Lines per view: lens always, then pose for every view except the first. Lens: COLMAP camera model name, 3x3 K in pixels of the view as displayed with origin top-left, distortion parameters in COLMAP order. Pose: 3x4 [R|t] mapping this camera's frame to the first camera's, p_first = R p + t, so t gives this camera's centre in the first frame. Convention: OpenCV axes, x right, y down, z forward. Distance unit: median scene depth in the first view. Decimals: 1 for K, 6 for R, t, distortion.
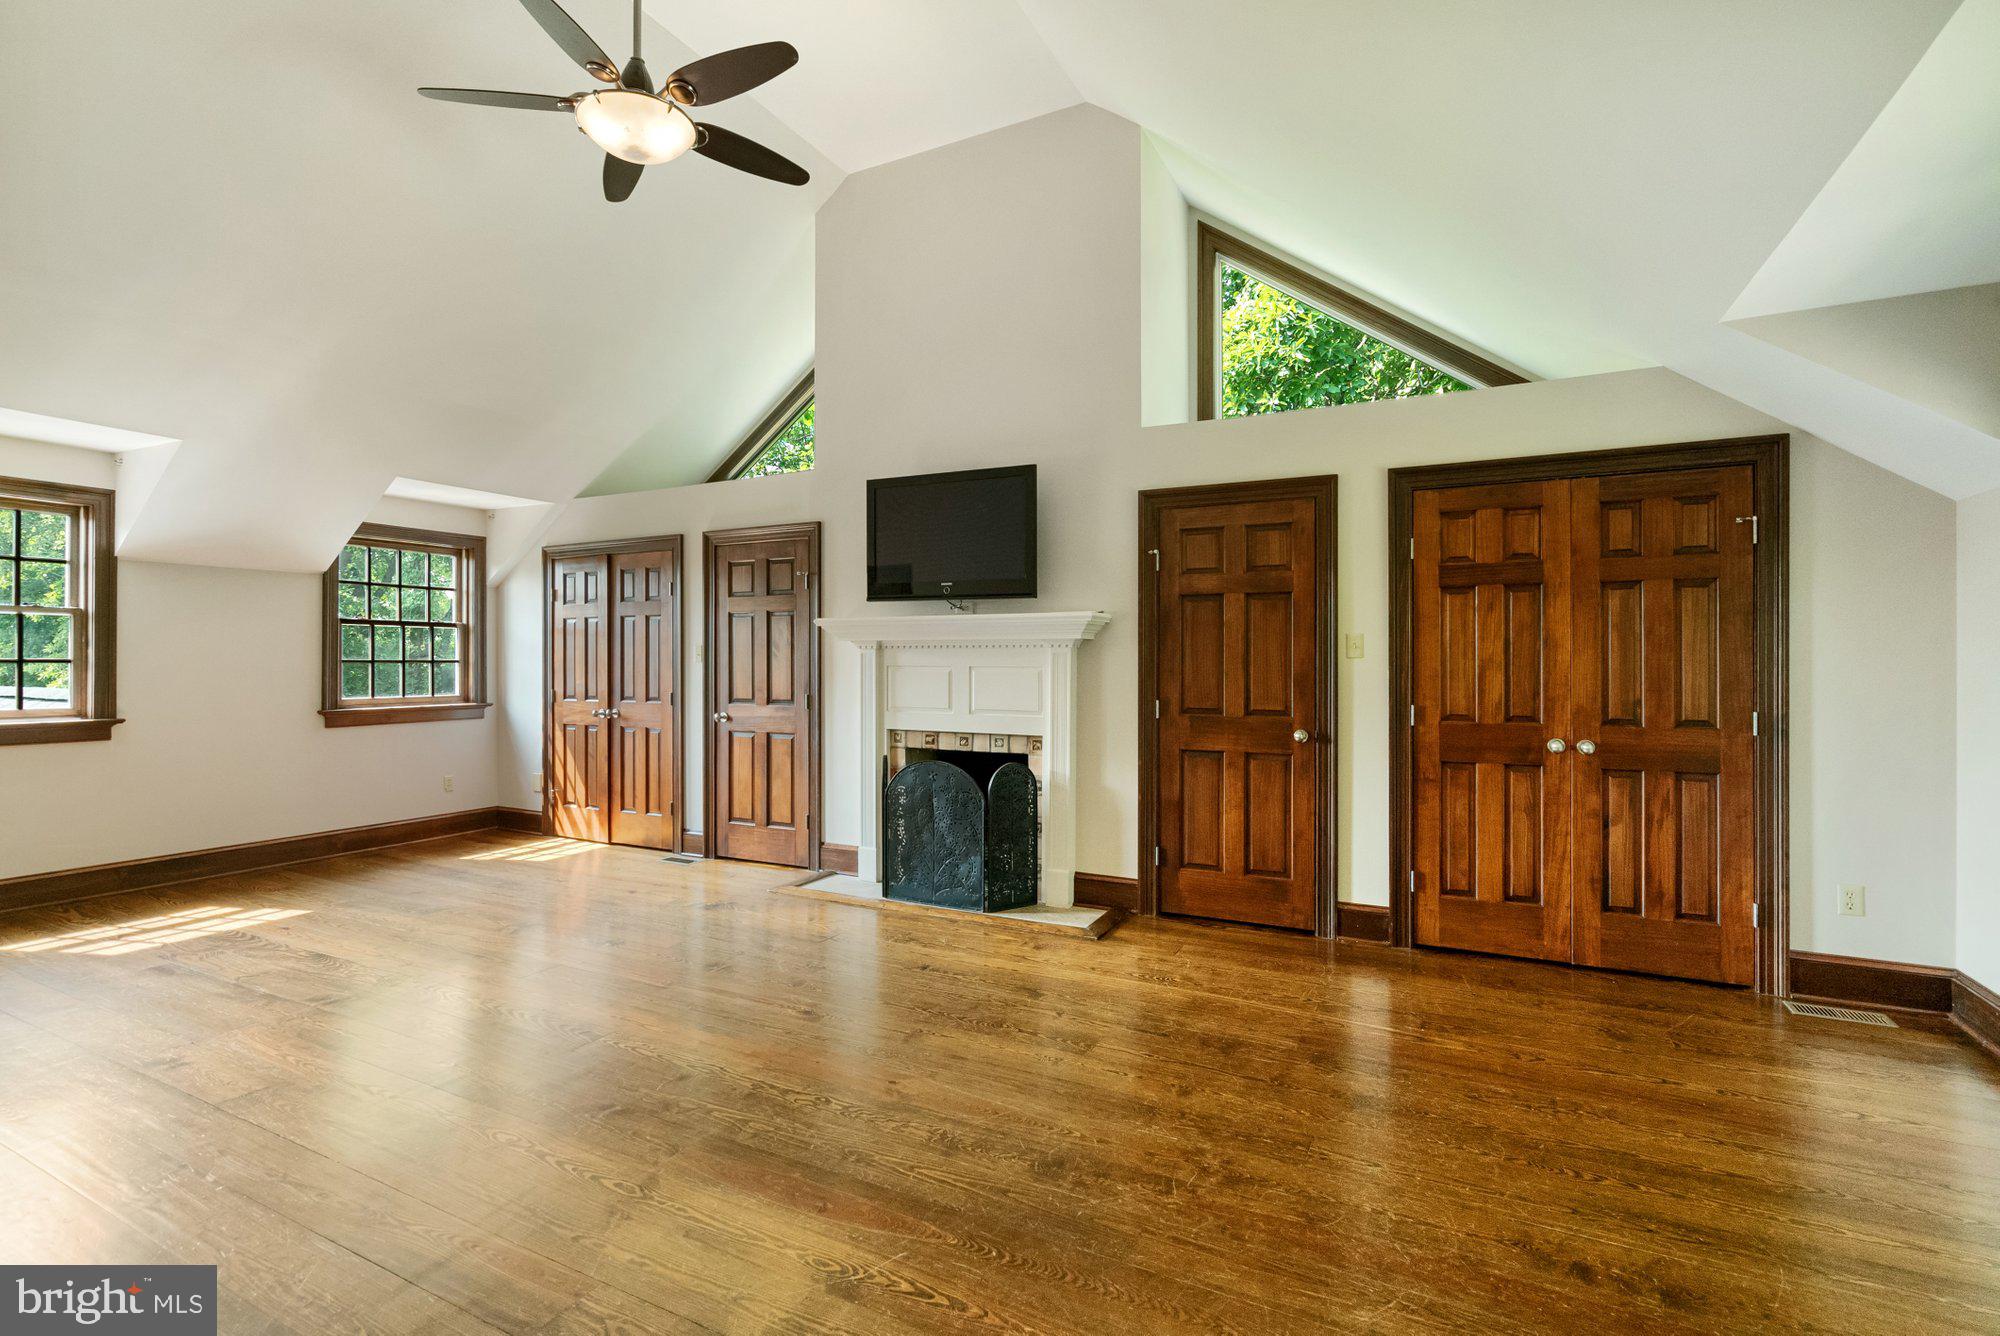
lens RADIAL K [[924.4, 0, 1010.0], [0, 924.4, 680.3], [0, 0, 1]] dist [-0.000637, 0.000423]
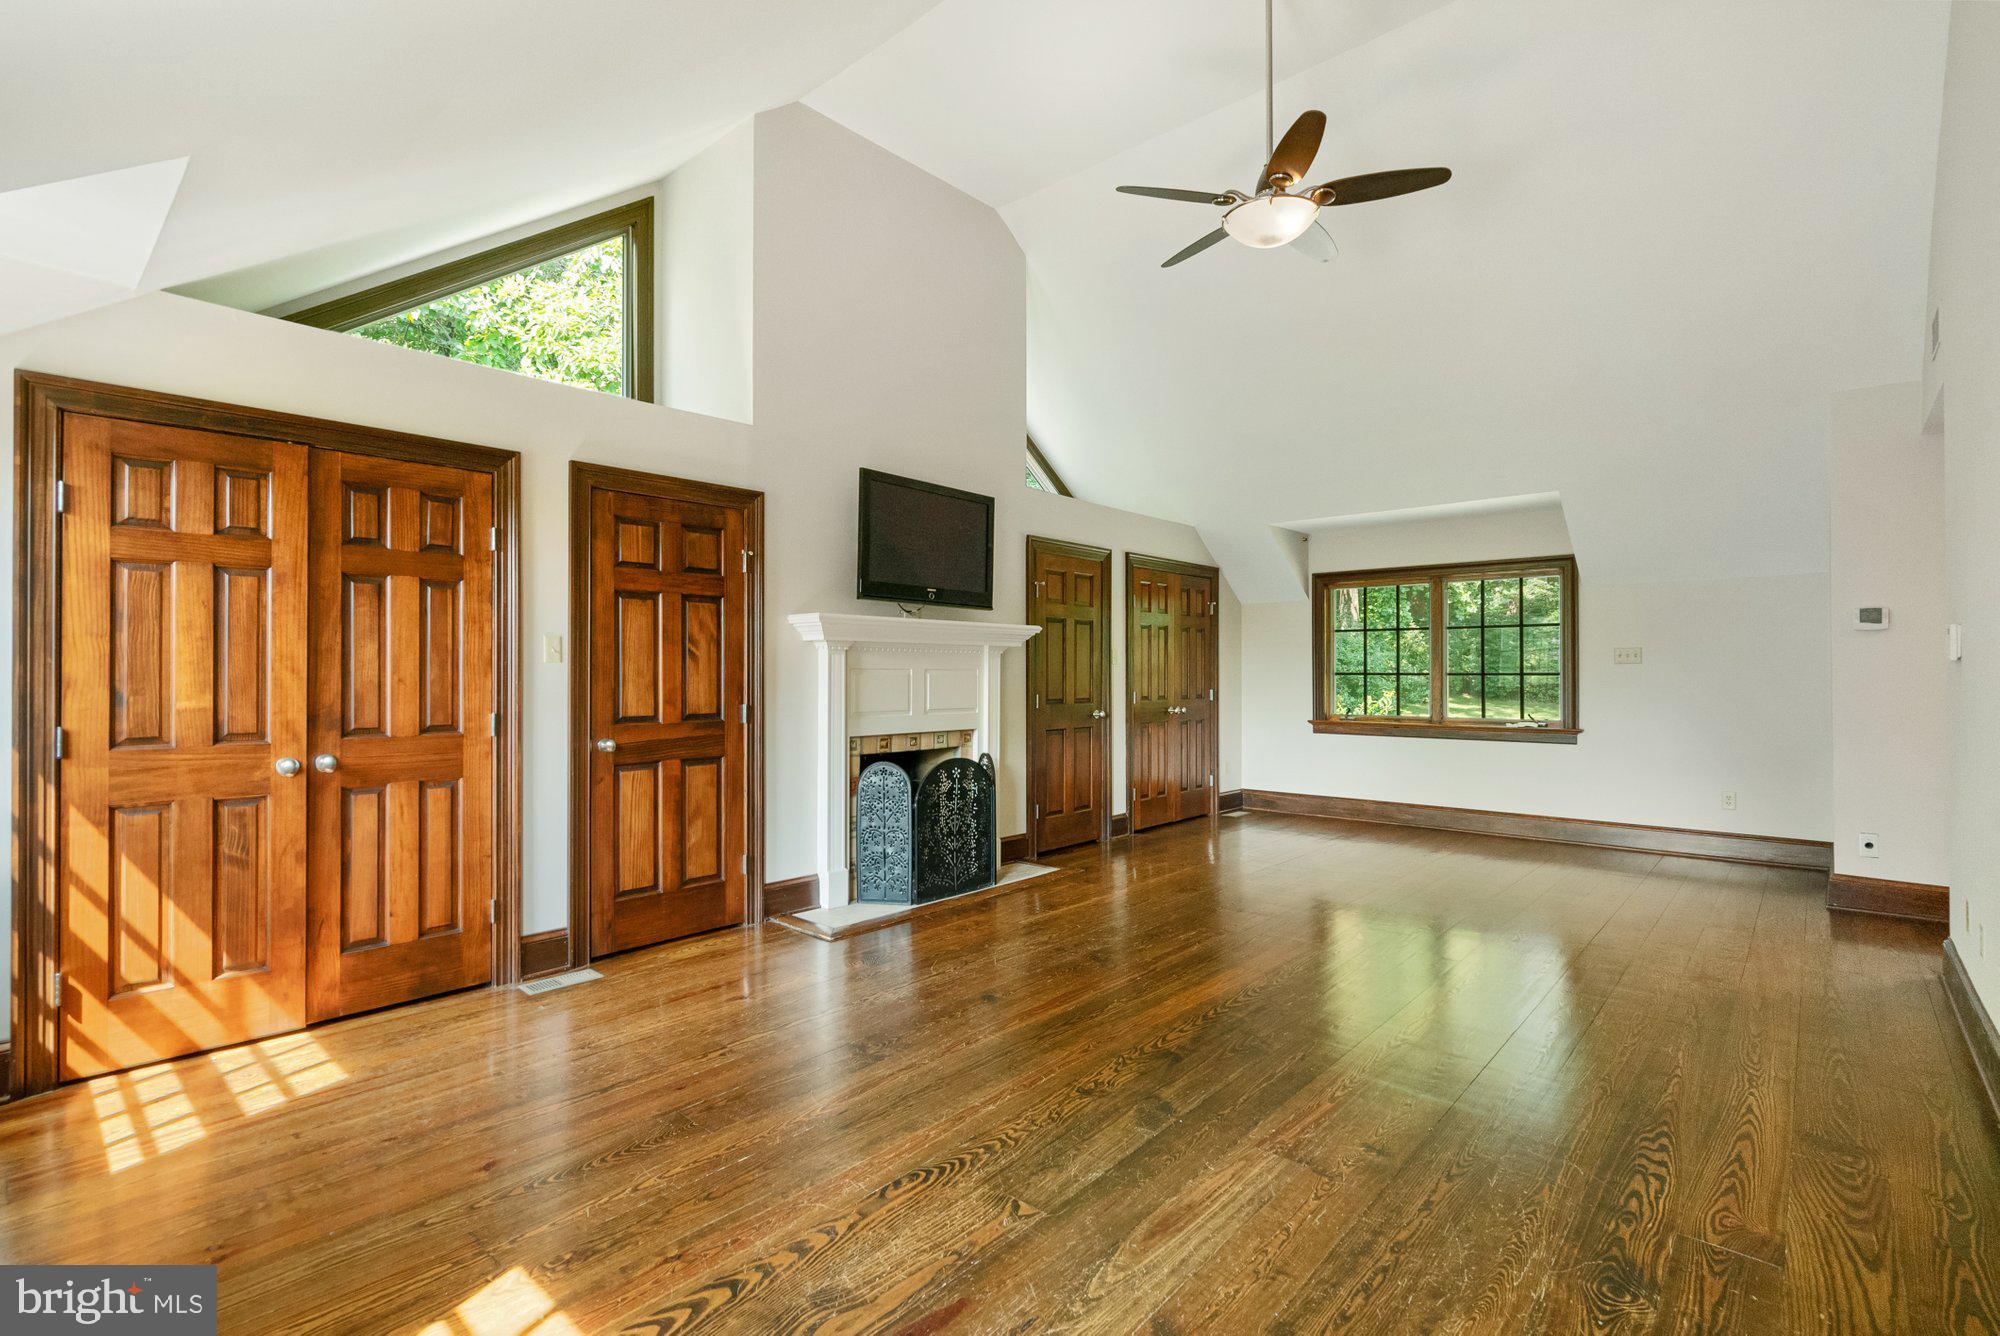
lens RADIAL K [[924.4, 0, 1015.4], [0, 924.4, 659.2], [0, 0, 1]] dist [-0.000637, 0.000423]
pose [[0.231878, 0.000928, 0.972745, -0.999704], [-0.003956, 0.999992, -0.000011, -0.025669], [-0.972737, -0.003846, 0.231880, 0.634480]]
